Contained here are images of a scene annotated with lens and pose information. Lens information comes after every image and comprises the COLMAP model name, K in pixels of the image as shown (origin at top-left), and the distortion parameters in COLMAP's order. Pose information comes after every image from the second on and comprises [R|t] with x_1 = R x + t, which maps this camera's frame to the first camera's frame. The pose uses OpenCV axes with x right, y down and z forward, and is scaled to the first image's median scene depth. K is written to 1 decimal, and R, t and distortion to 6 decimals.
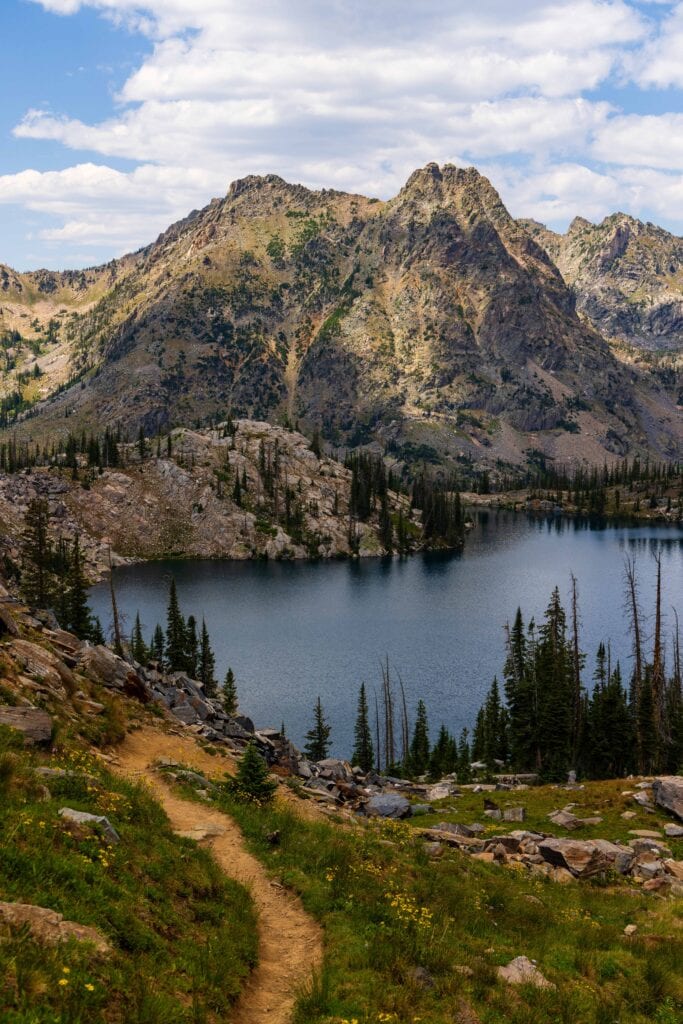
lens RADIAL K [[1451.7, 0, 334.7], [0, 1451.7, 519.1], [0, 0, 1]] dist [0.038170, 0.000000]
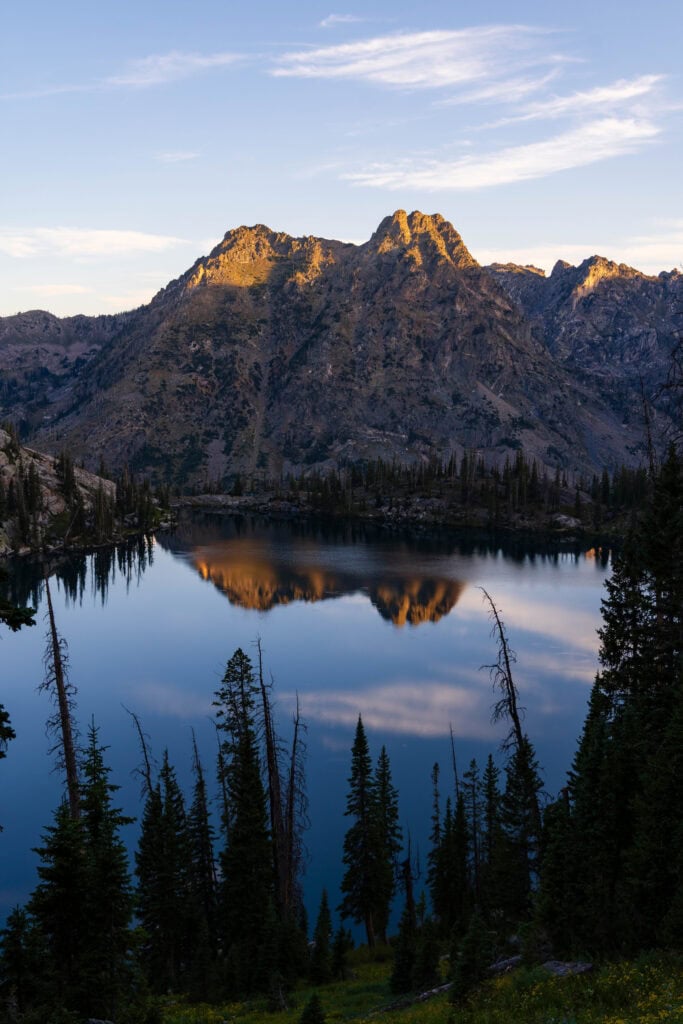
lens RADIAL K [[1229.7, 0, 325.6], [0, 1229.7, 507.9], [0, 0, 1]] dist [0.022487, 0.000000]
pose [[0.996767, -0.006679, -0.080065, 0.093912], [0.004957, 0.999753, -0.021679, 0.003859], [0.080190, 0.021212, 0.996554, 0.067513]]
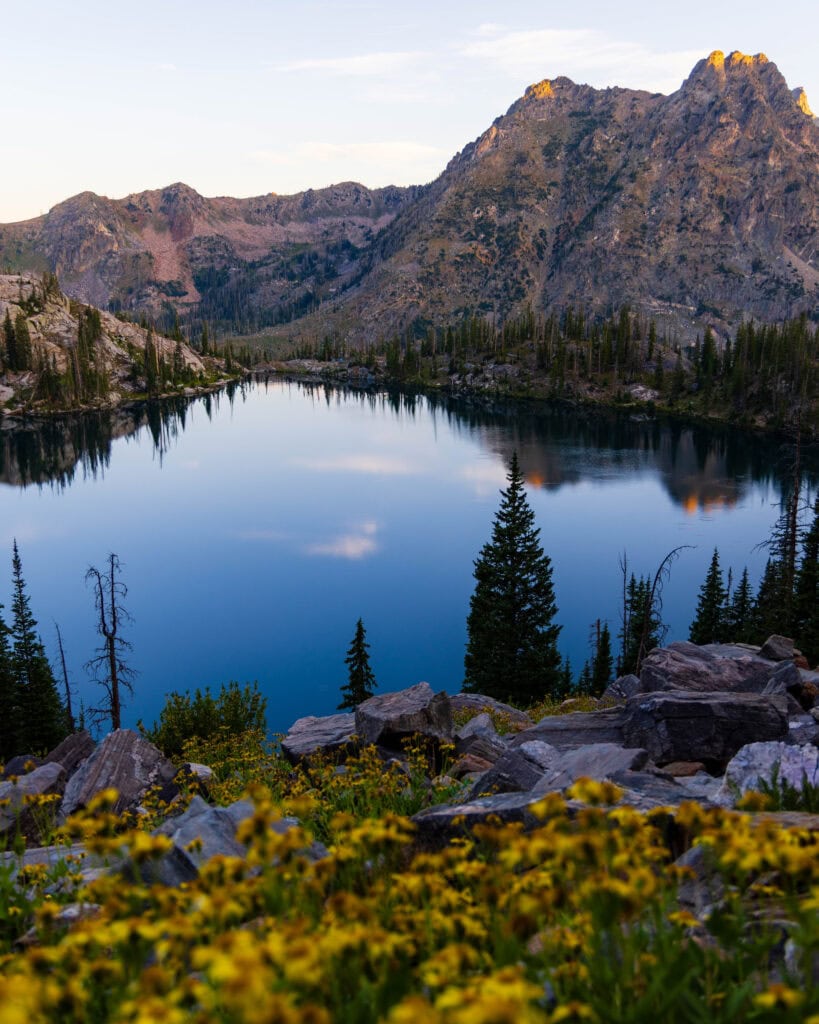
lens RADIAL K [[1165.3, 0, 392.5], [0, 1165.3, 588.1], [0, 0, 1]] dist [0.012975, 0.000000]
pose [[0.945183, 0.064811, -0.320045, 0.153814], [-0.017255, 0.988649, 0.149246, 0.005113], [0.326085, -0.135543, 0.935573, 0.137377]]
